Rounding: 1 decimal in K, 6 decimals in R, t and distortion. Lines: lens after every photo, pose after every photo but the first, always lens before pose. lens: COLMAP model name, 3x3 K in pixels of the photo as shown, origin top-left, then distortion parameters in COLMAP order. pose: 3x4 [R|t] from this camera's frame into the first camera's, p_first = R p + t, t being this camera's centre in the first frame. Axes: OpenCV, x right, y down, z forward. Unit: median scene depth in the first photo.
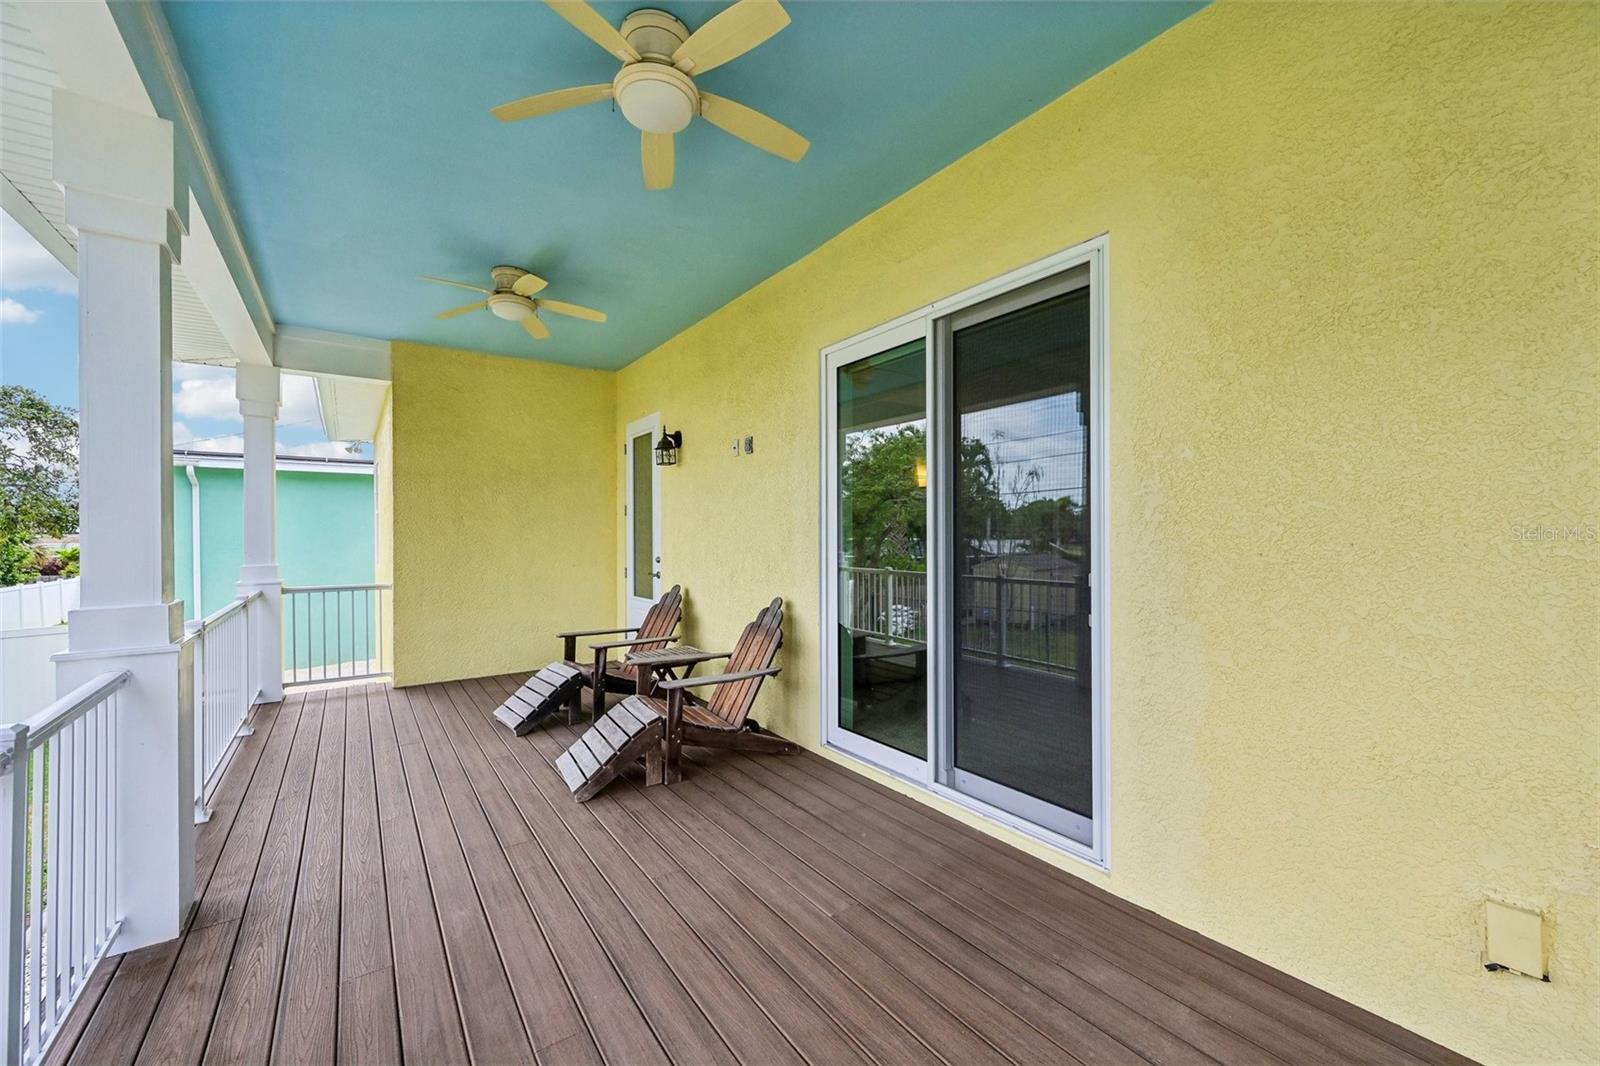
lens RADIAL K [[633.4, 0, 800.0], [0, 633.4, 533.0], [0, 0, 1]] dist [0.000238, -0.000046]
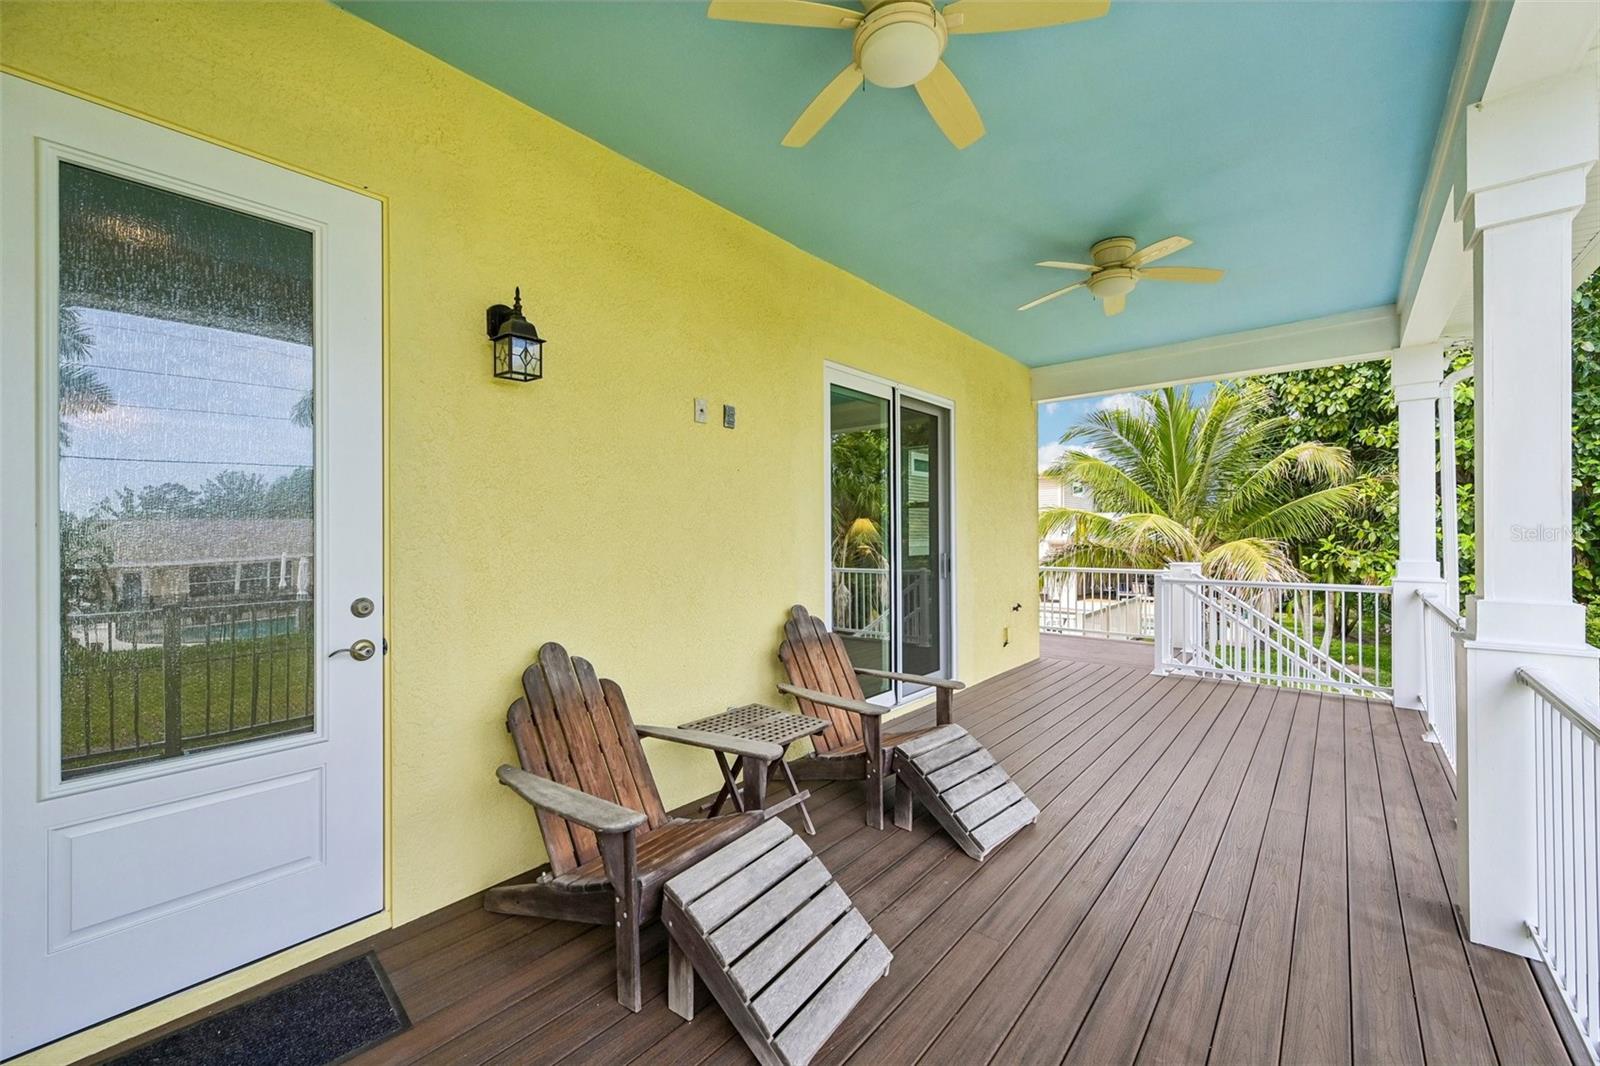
lens RADIAL K [[633.4, 0, 800.0], [0, 633.4, 533.0], [0, 0, 1]] dist [0.000238, -0.000046]
pose [[-0.249004, 0.008915, 0.968461, -0.933416], [0.000933, 0.999959, -0.008965, 0.004866], [-0.968502, -0.001329, -0.249002, 1.263138]]
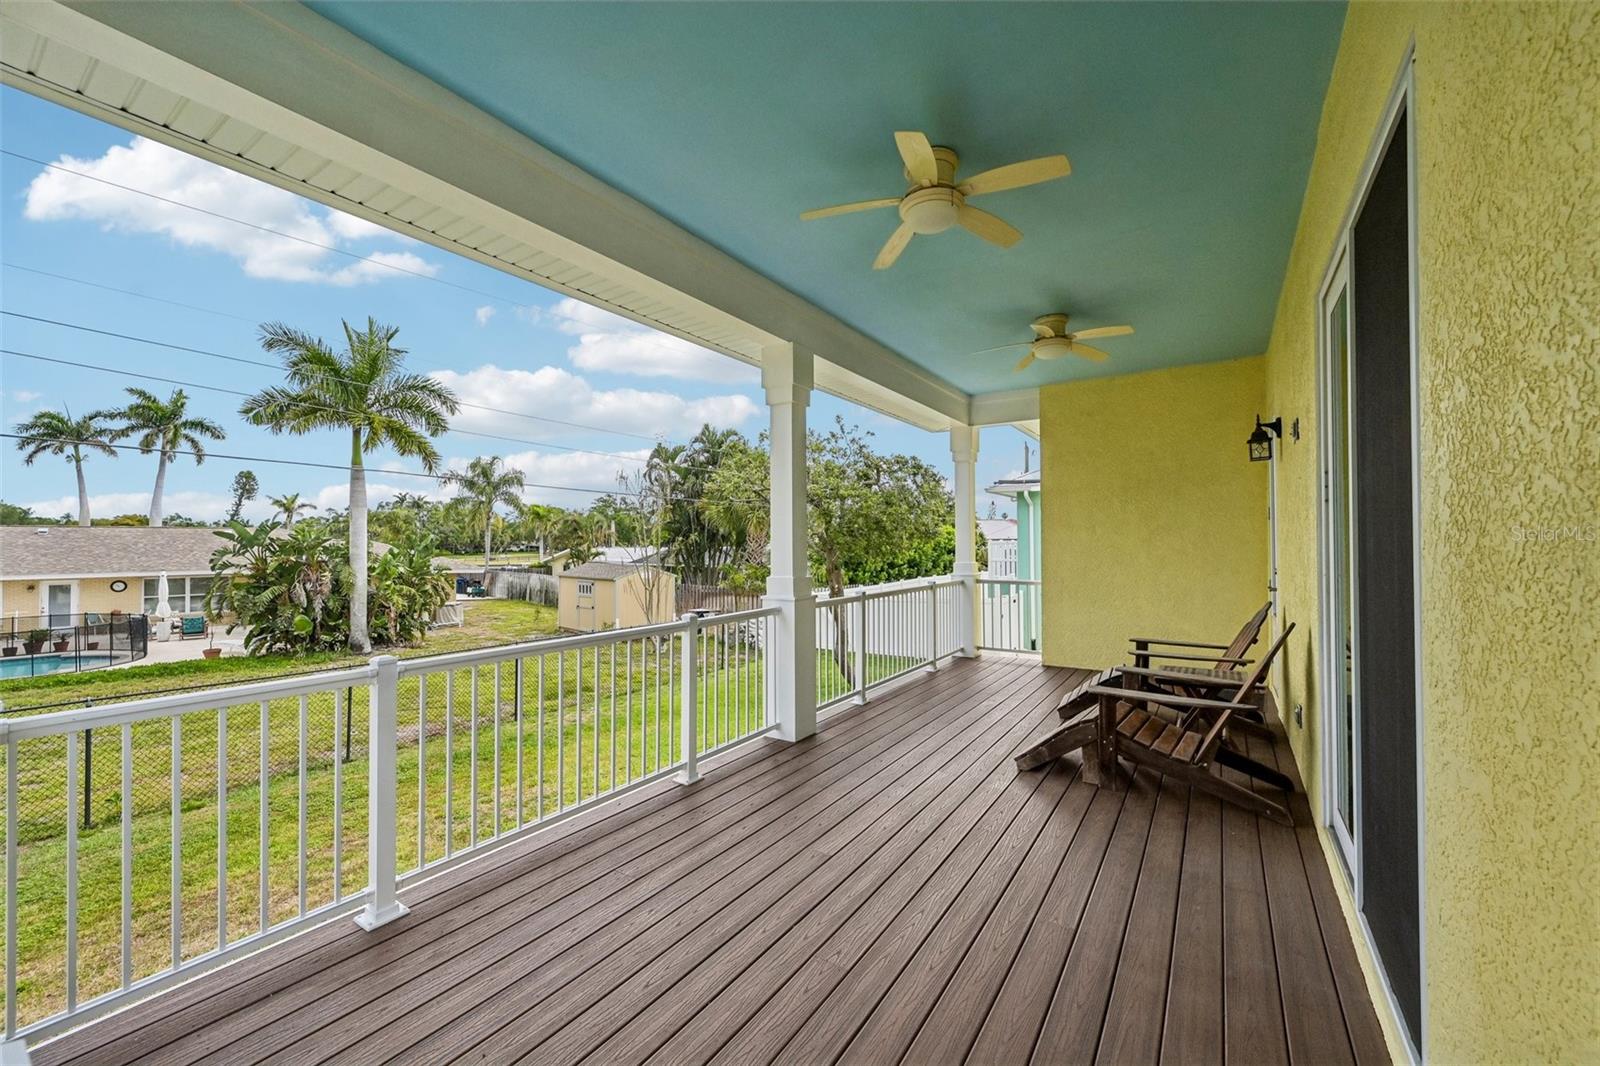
lens RADIAL K [[633.4, 0, 800.0], [0, 633.4, 533.0], [0, 0, 1]] dist [0.000238, -0.000046]
pose [[0.361291, -0.011462, -0.932383, 0.591589], [0.002613, 0.999933, -0.011280, -0.002219], [0.932449, 0.001639, 0.361297, 0.188044]]
